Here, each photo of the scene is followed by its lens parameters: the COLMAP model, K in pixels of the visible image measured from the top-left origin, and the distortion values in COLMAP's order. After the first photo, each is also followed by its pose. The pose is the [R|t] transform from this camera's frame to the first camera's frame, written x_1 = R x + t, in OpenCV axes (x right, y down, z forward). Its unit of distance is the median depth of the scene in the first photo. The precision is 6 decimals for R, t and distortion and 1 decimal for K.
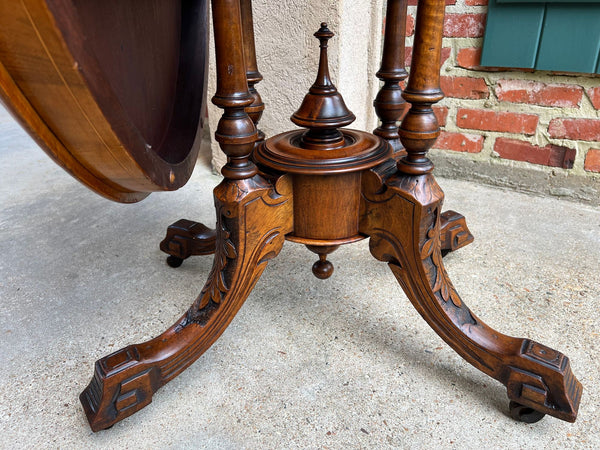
lens RADIAL K [[458.0, 0, 301.4], [0, 458.0, 228.0], [0, 0, 1]] dist [0.040437, -0.050490]
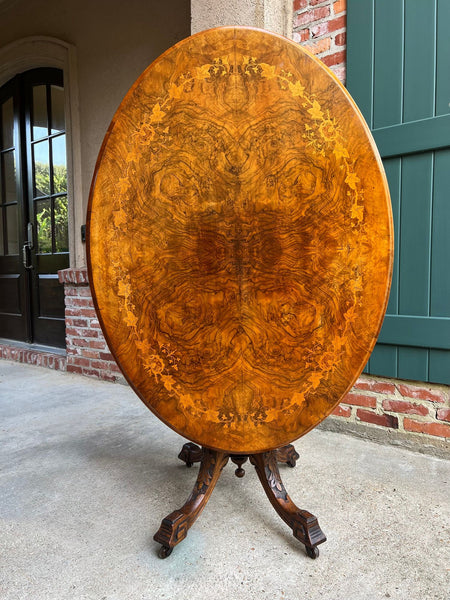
lens RADIAL K [[458.0, 0, 227.6], [0, 458.0, 300.7], [0, 0, 1]] dist [0.040437, -0.050490]
pose [[0.995104, 0.018498, -0.097090, 0.102684], [-0.054469, 0.922333, -0.382537, 0.130786], [0.082473, 0.385953, 0.918825, -0.870072]]
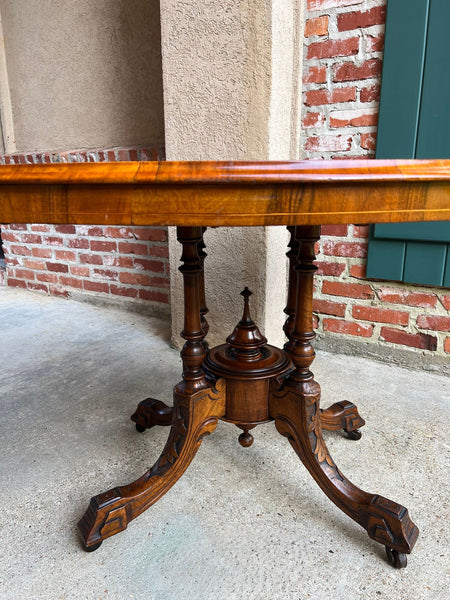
lens RADIAL K [[458.0, 0, 224.1], [0, 458.0, 306.3], [0, 0, 1]] dist [0.040437, -0.050490]
pose [[0.999685, 0.016706, -0.018705, -0.022106], [-0.019974, 0.981385, -0.191008, 0.016133], [0.015166, 0.191322, 0.981410, -0.388610]]
